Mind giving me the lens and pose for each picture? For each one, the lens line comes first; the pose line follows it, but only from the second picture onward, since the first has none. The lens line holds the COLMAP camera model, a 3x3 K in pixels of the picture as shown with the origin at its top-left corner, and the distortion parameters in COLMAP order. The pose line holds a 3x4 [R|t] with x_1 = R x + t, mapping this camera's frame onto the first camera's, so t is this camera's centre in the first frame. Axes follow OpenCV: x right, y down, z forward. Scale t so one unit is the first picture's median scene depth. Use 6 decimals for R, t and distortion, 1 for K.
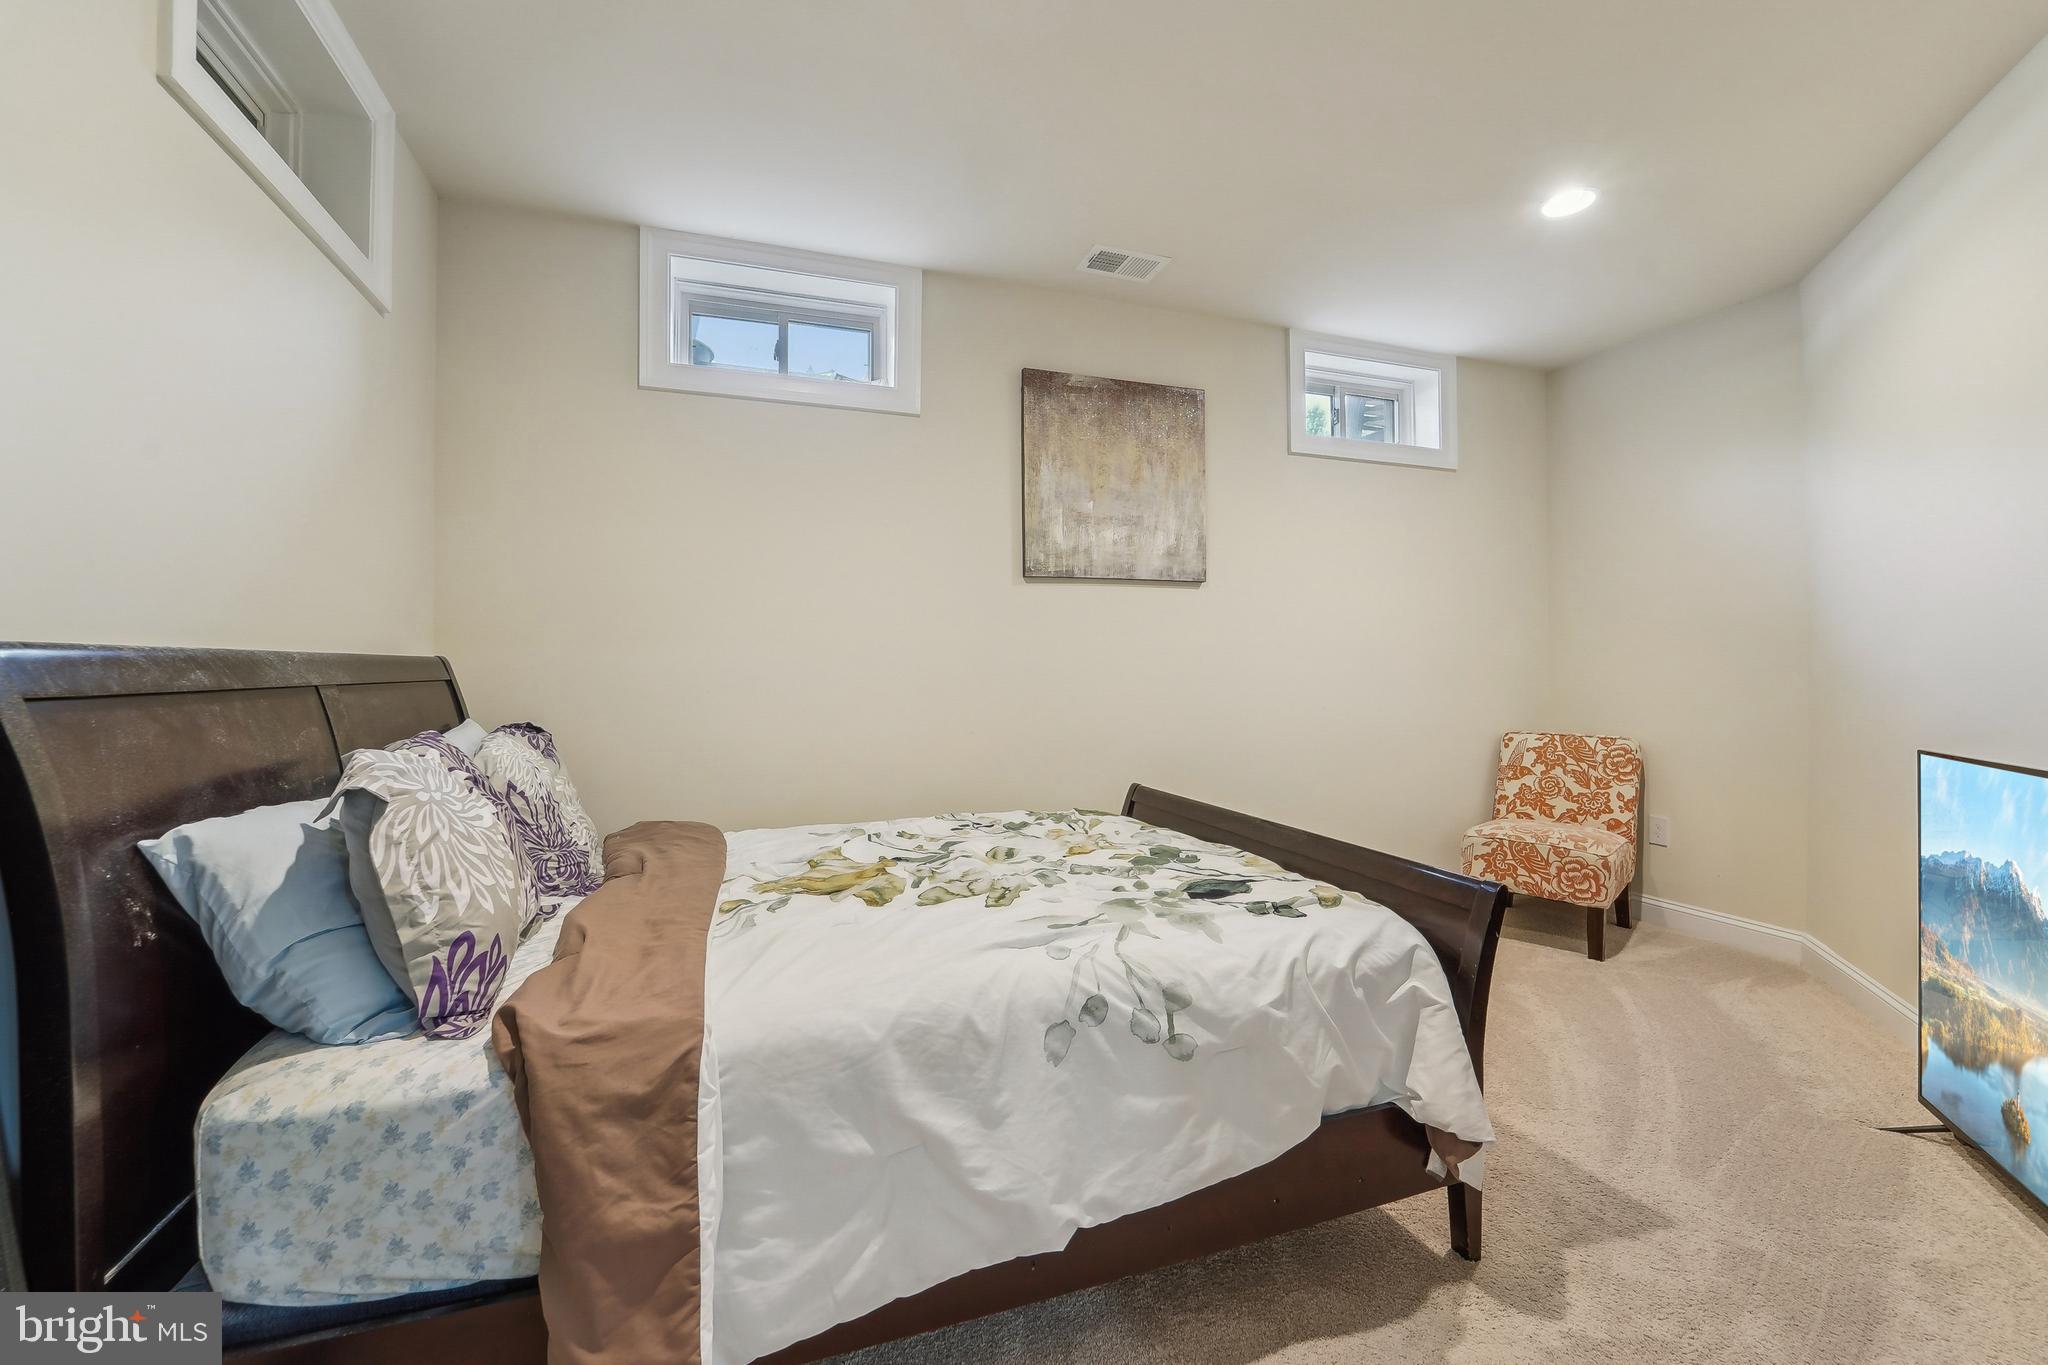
lens RADIAL K [[831.3, 0, 1024.0], [0, 831.3, 682.5], [0, 0, 1]] dist [0.000727, 0.000161]
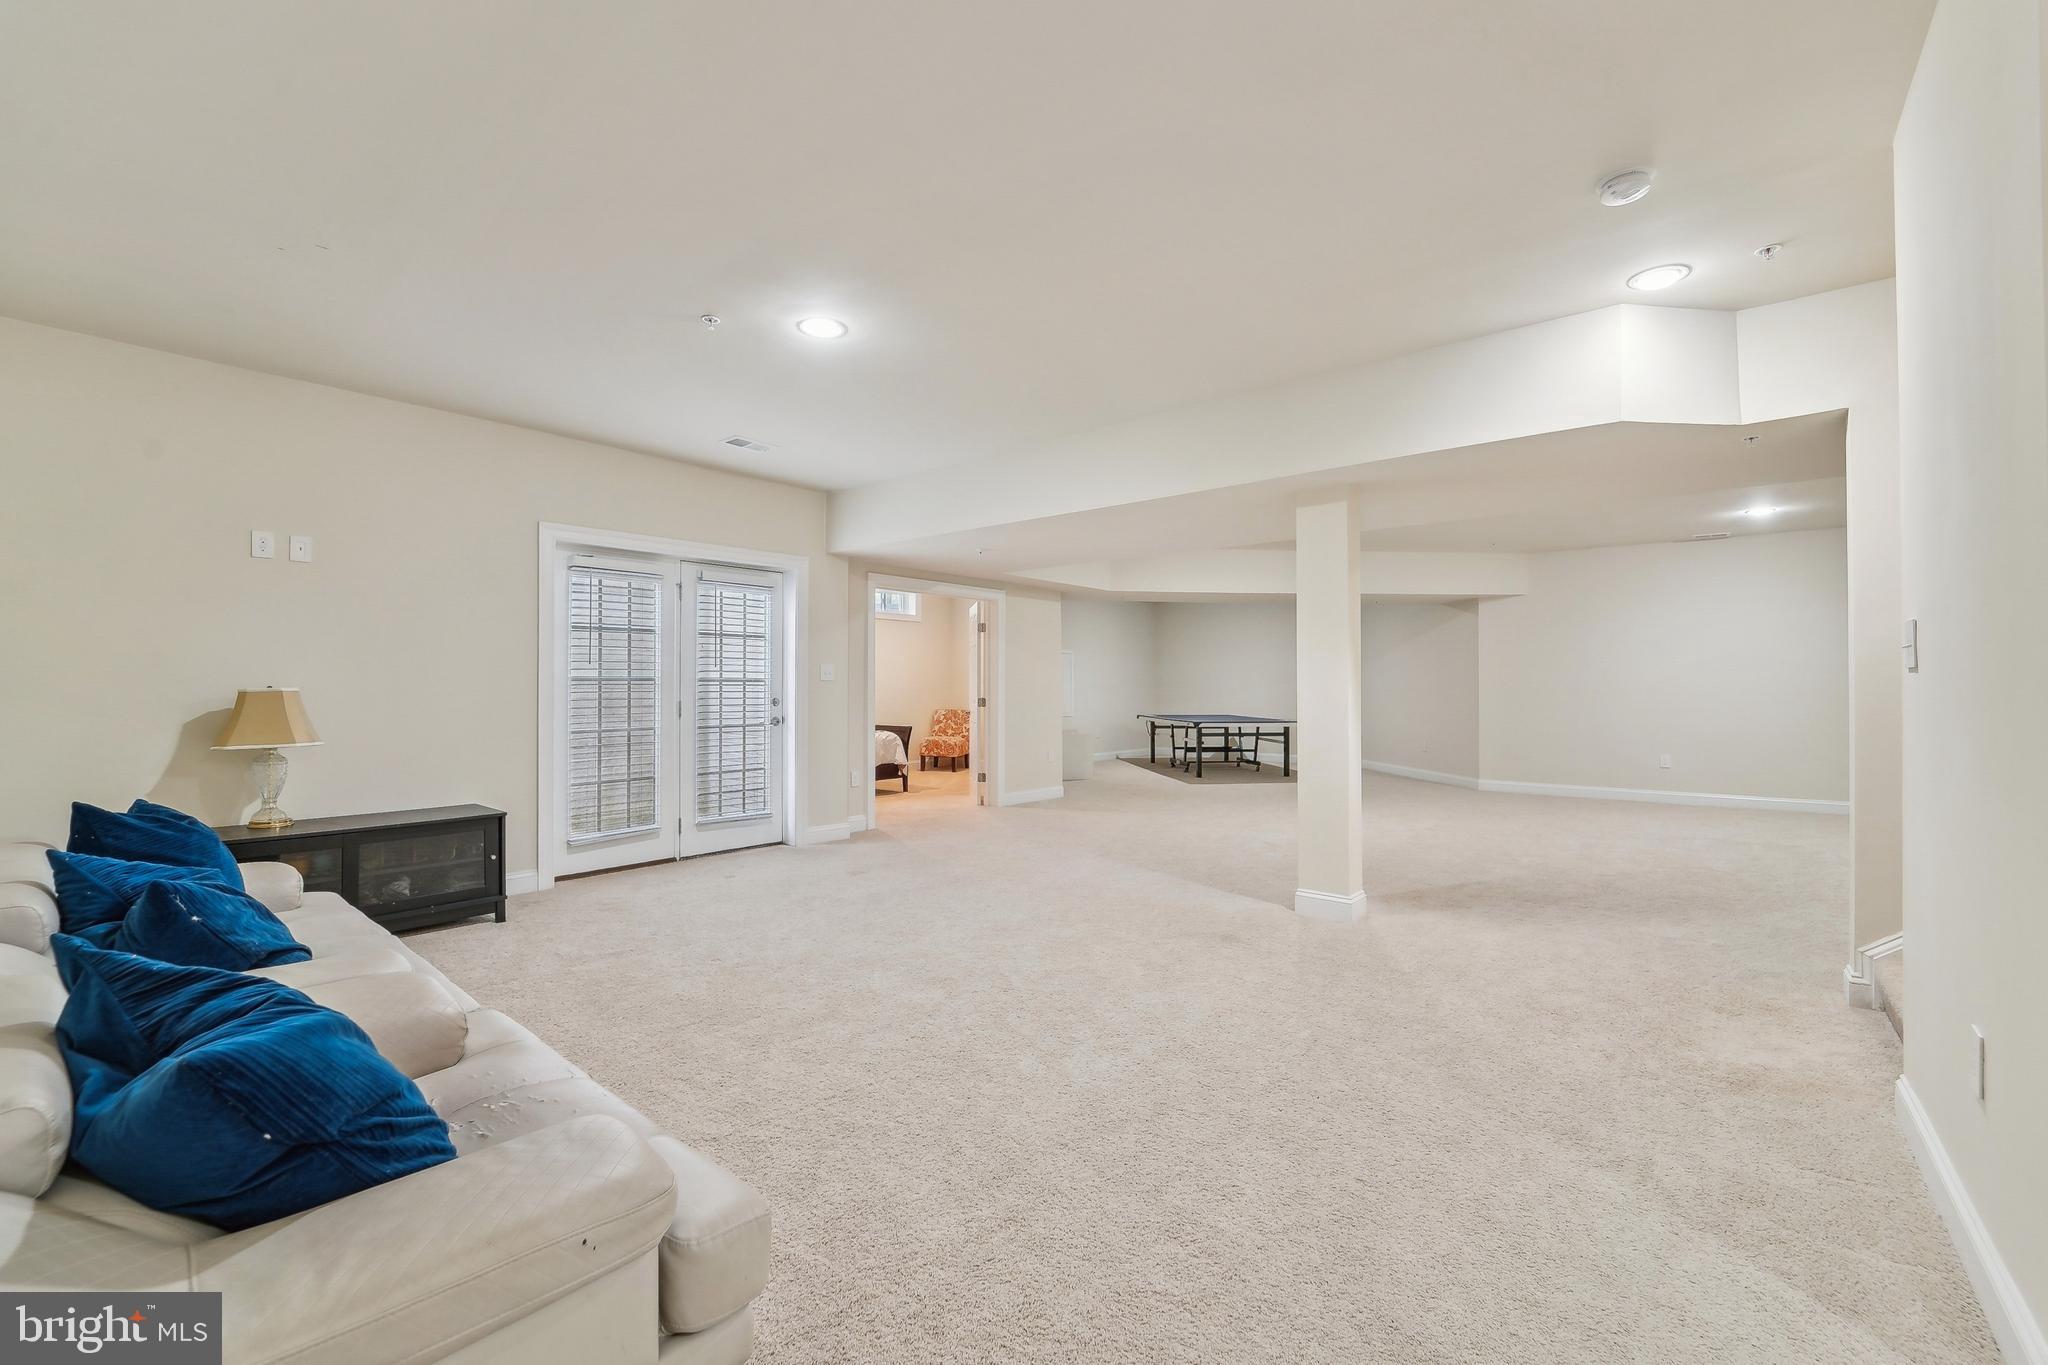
lens RADIAL K [[831.3, 0, 1024.0], [0, 831.3, 682.5], [0, 0, 1]] dist [0.000727, 0.000161]
pose [[0.861411, 0.007110, 0.507859, -0.811256], [0.001973, 0.999848, -0.017346, 0.016466], [-0.507905, 0.015944, 0.861266, -2.104814]]
